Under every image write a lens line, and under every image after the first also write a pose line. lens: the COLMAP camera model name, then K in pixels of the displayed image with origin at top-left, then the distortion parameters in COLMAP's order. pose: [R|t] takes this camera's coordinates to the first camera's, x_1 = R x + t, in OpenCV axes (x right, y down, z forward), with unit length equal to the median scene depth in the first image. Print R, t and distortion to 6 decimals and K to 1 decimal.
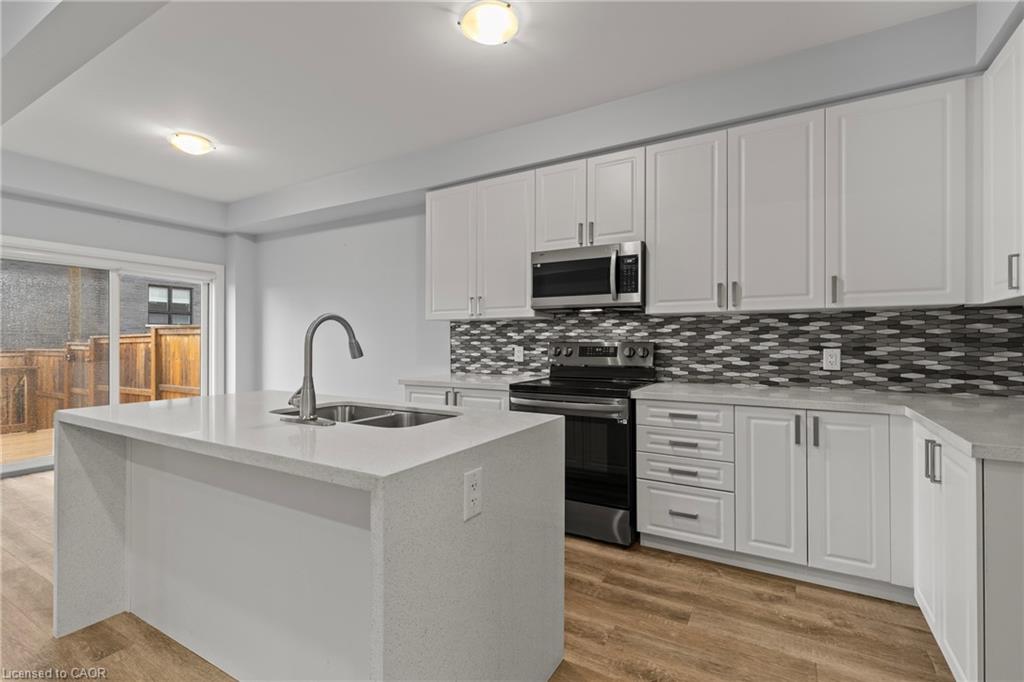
lens RADIAL K [[457.1, 0, 515.1], [0, 457.1, 341.4], [0, 0, 1]] dist [-0.001444, -0.001914]
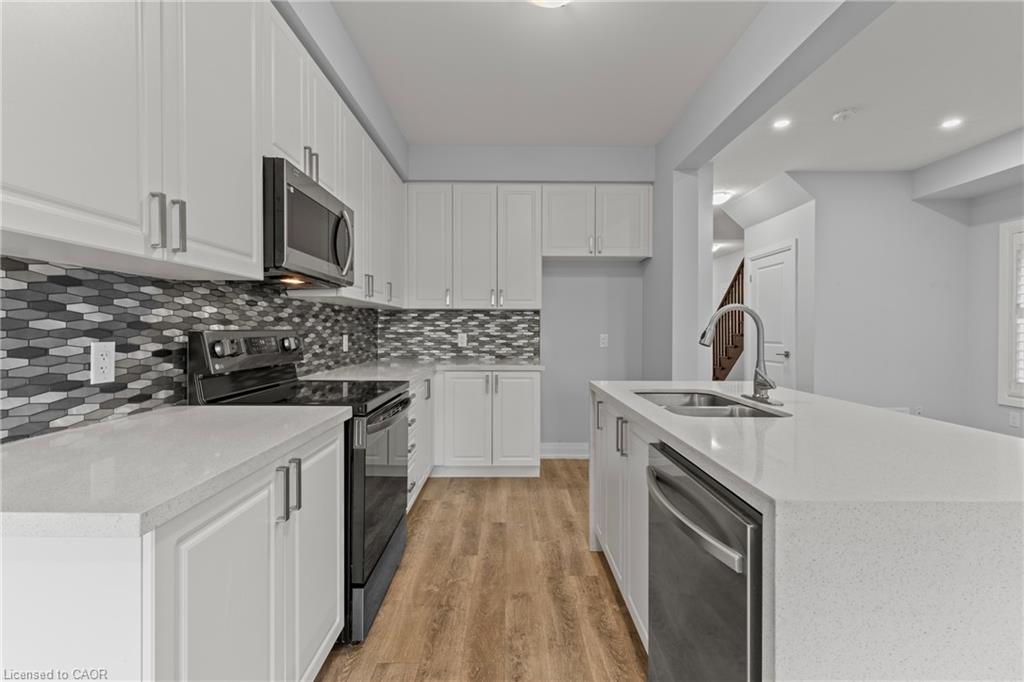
lens RADIAL K [[457.1, 0, 515.4], [0, 457.1, 332.1], [0, 0, 1]] dist [-0.001444, -0.001914]
pose [[-0.495680, -0.004318, 0.868495, -0.565182], [-0.000148, 0.999988, 0.004887, 0.001220], [-0.868505, 0.002293, -0.495674, 1.057323]]
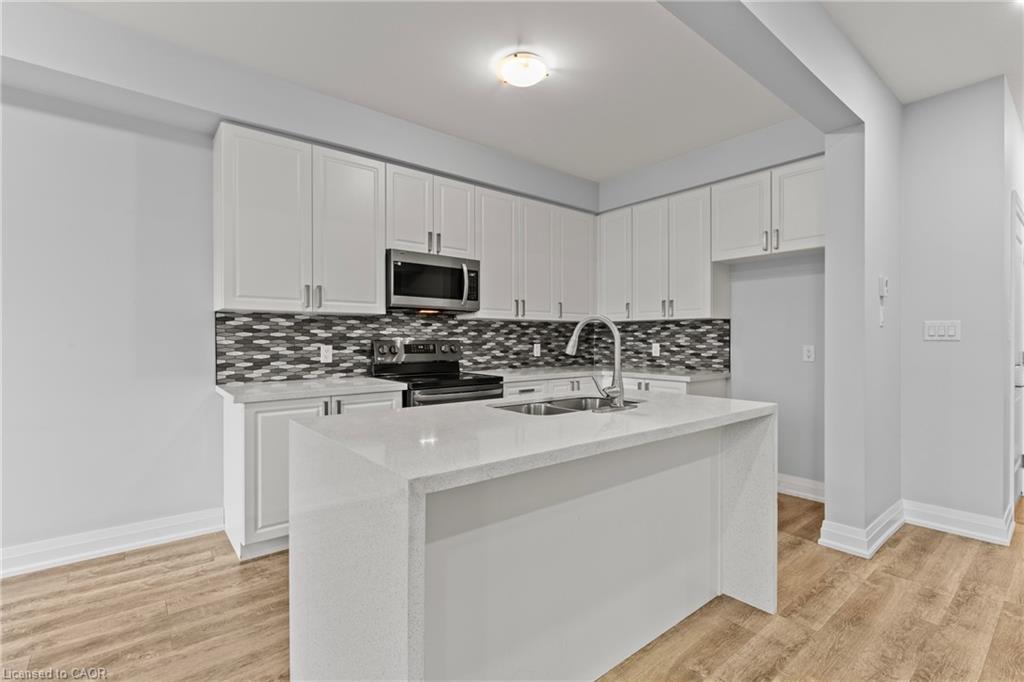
lens RADIAL K [[457.1, 0, 504.9], [0, 457.1, 348.7], [0, 0, 1]] dist [-0.001444, -0.001914]
pose [[0.363302, -0.019046, 0.931477, -0.812477], [-0.000319, 0.999788, 0.020567, -0.000939], [-0.931671, -0.007770, 0.363219, 0.427103]]
